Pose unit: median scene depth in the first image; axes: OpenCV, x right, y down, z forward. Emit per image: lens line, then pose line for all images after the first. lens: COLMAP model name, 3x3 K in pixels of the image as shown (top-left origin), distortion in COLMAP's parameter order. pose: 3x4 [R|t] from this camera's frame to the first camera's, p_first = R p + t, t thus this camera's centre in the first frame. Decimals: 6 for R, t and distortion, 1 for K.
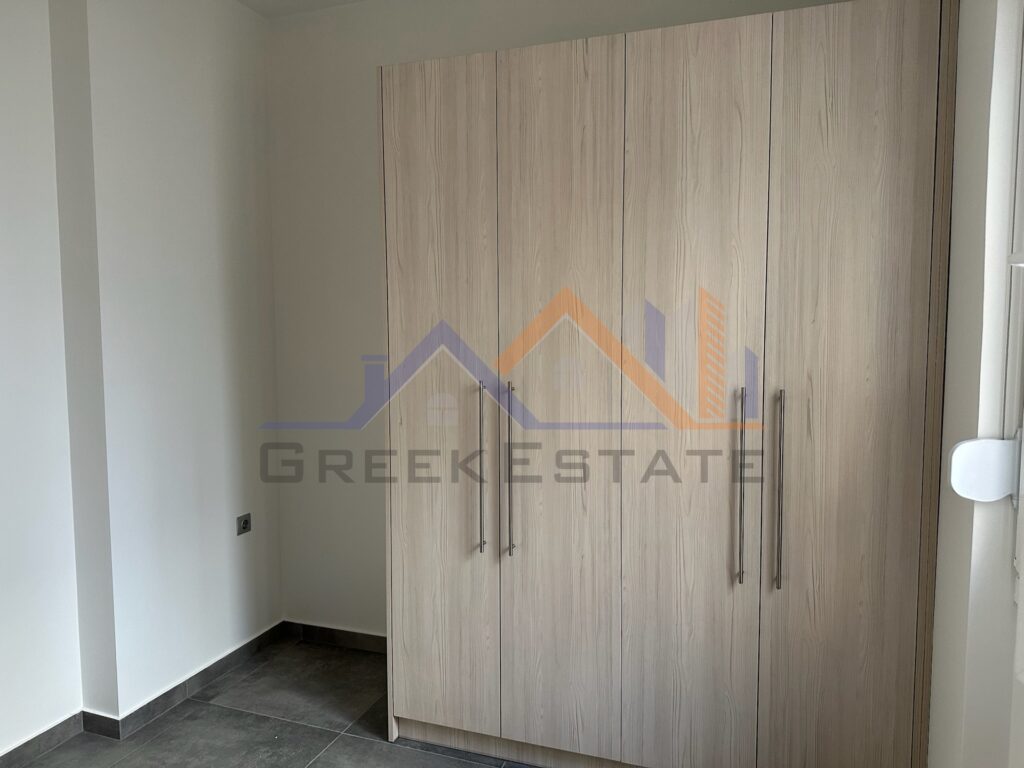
lens RADIAL K [[715.8, 0, 511.7], [0, 715.8, 371.1], [0, 0, 1]] dist [-0.003969, -0.056042]
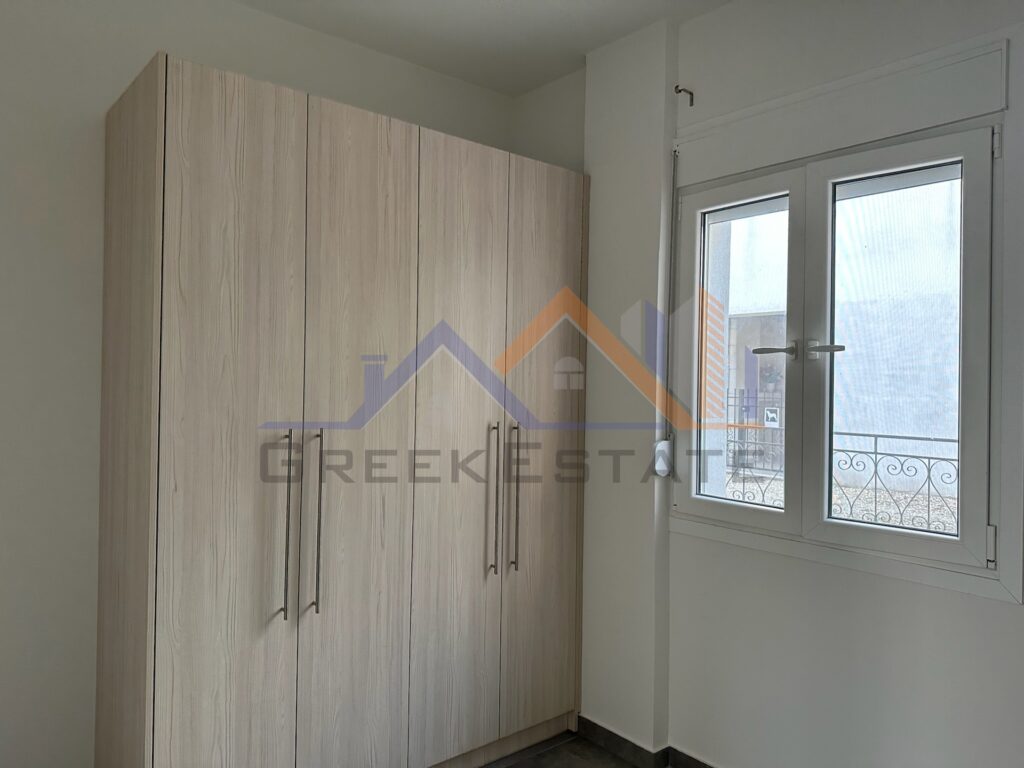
lens RADIAL K [[716.1, 0, 512.1], [0, 716.1, 382.5], [0, 0, 1]] dist [0.000204, -0.001897]
pose [[0.485529, 0.017581, 0.874044, -0.743171], [0.045254, 0.997952, -0.045212, 0.006469], [-0.873048, 0.061506, 0.483739, 0.302002]]
